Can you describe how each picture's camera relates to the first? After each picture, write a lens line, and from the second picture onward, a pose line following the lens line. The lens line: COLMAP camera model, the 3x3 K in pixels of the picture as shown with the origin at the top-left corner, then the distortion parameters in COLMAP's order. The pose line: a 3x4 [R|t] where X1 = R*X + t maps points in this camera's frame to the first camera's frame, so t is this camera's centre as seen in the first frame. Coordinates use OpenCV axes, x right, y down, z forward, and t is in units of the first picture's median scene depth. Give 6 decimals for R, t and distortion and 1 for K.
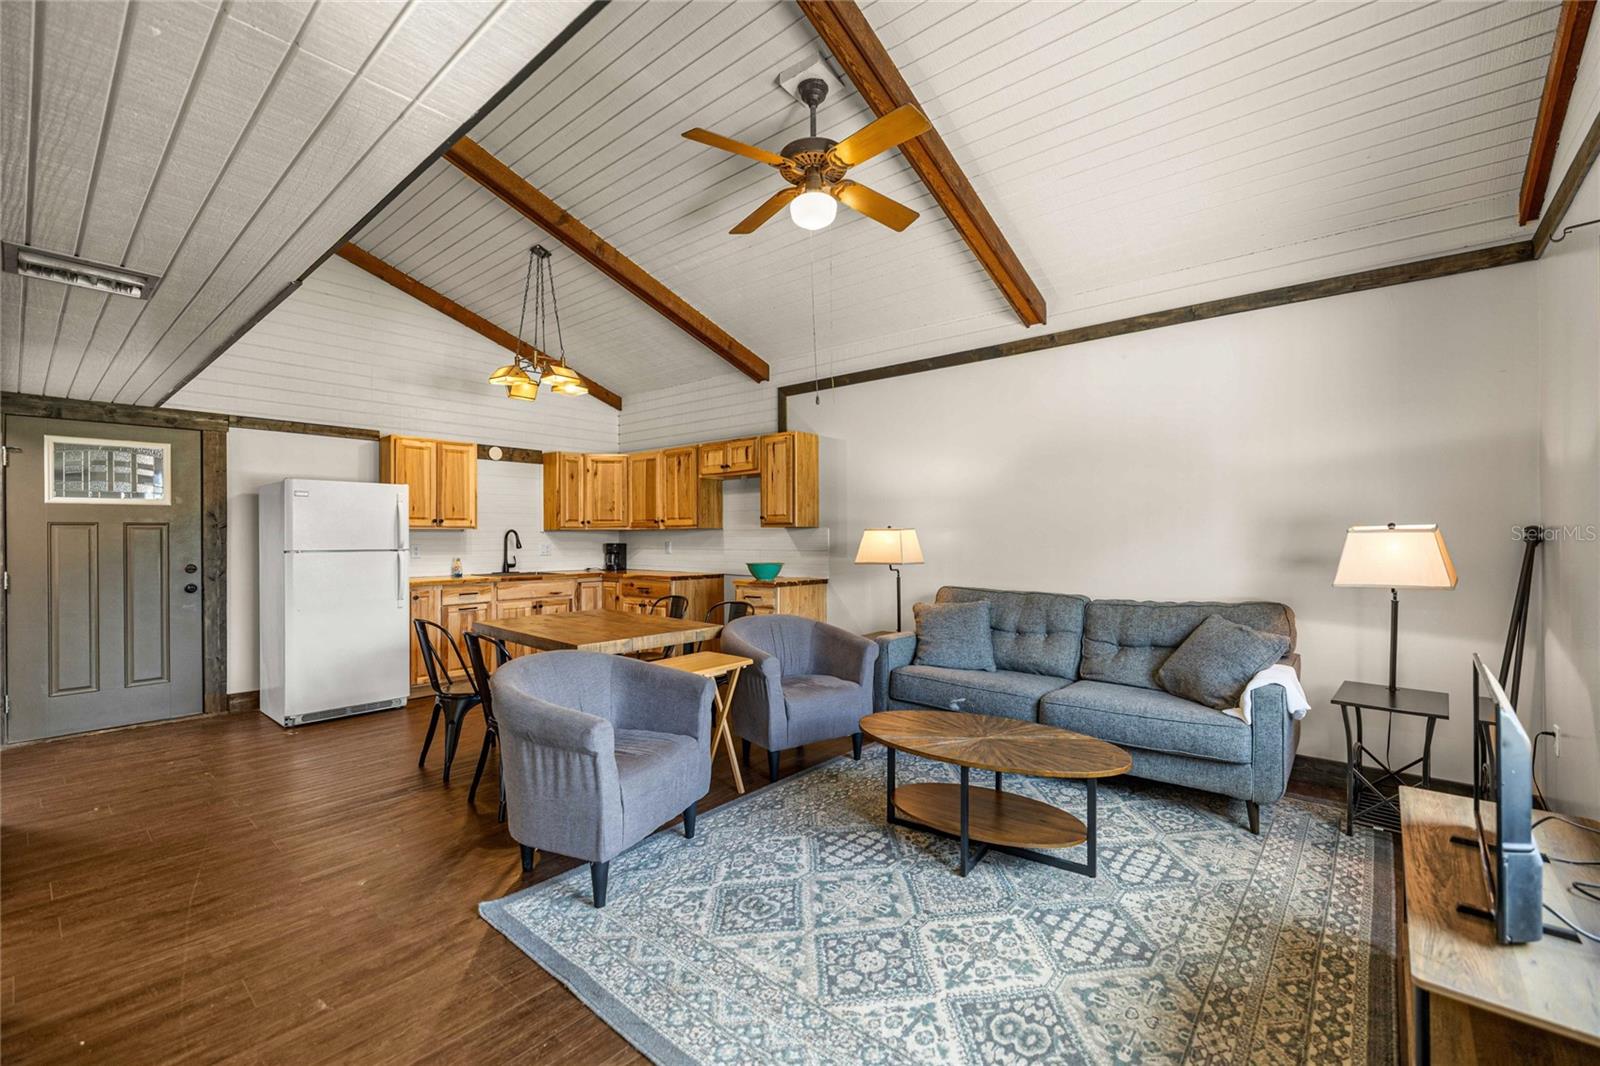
lens RADIAL K [[690.0, 0, 795.2], [0, 690.0, 531.8], [0, 0, 1]] dist [0.003371, 0.000250]
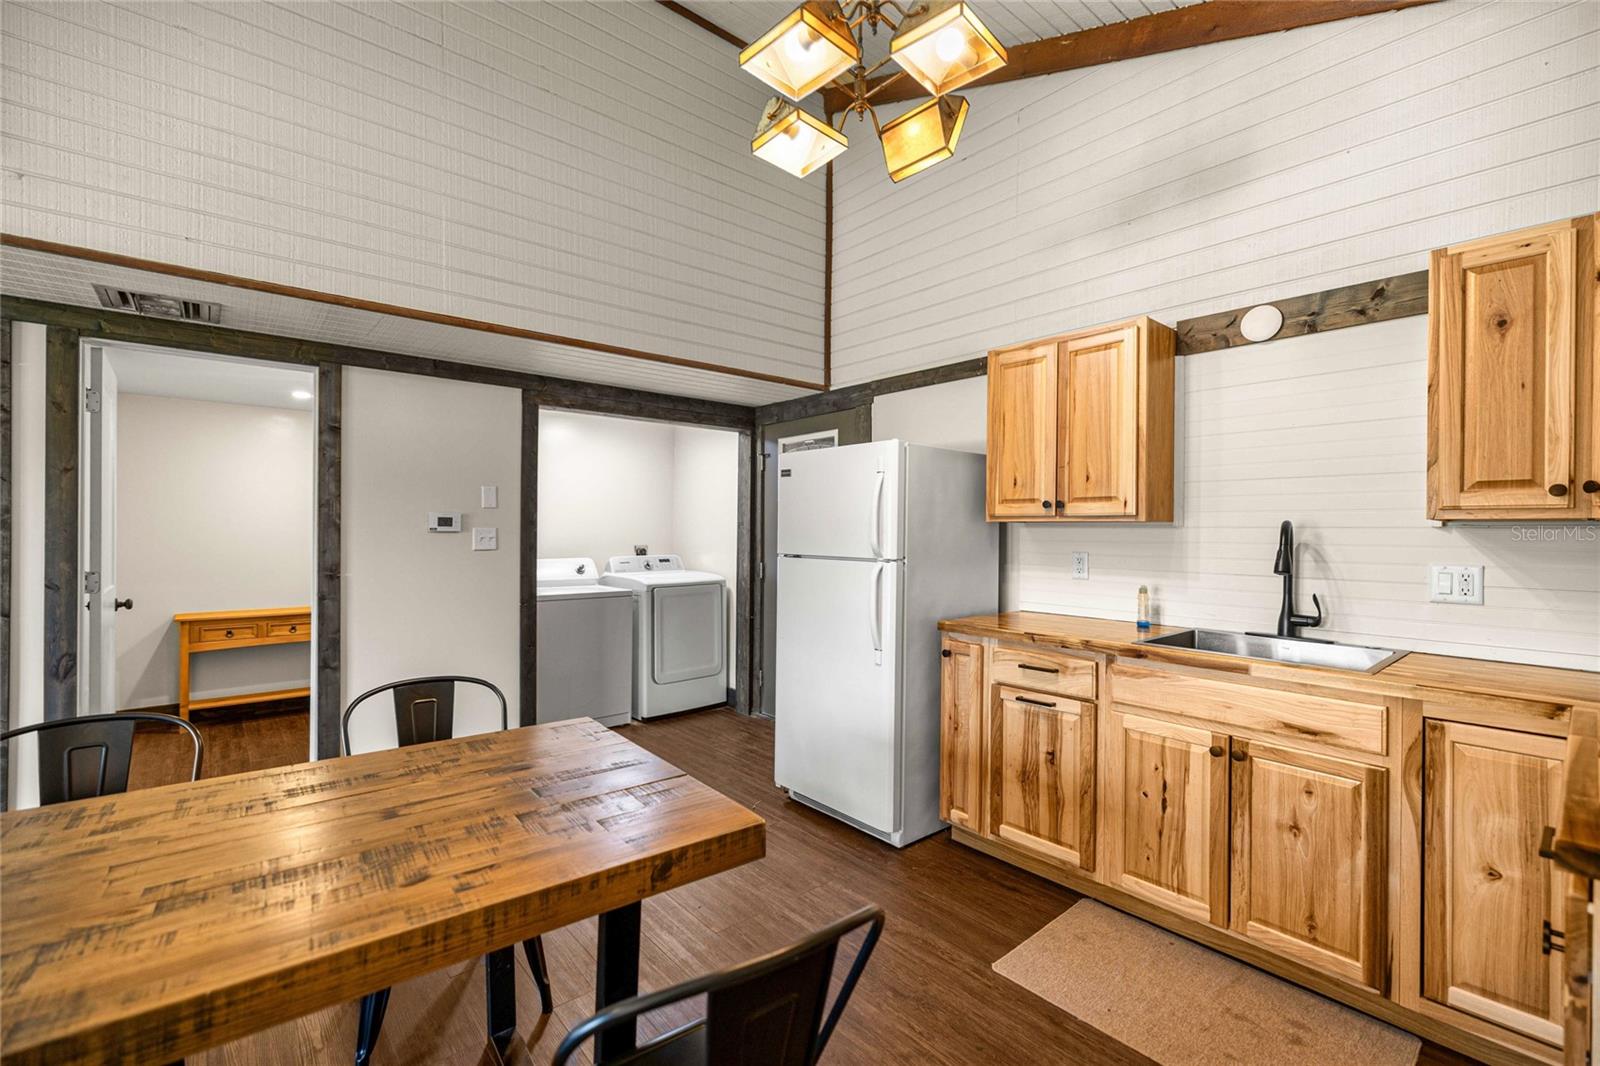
lens RADIAL K [[690.0, 0, 793.1], [0, 690.0, 530.2], [0, 0, 1]] dist [0.003371, 0.000250]
pose [[-0.148735, 0.001436, -0.988876, -0.015486], [-0.001266, 0.999998, 0.001643, 0.001608], [0.988876, 0.001497, -0.148733, 0.879169]]
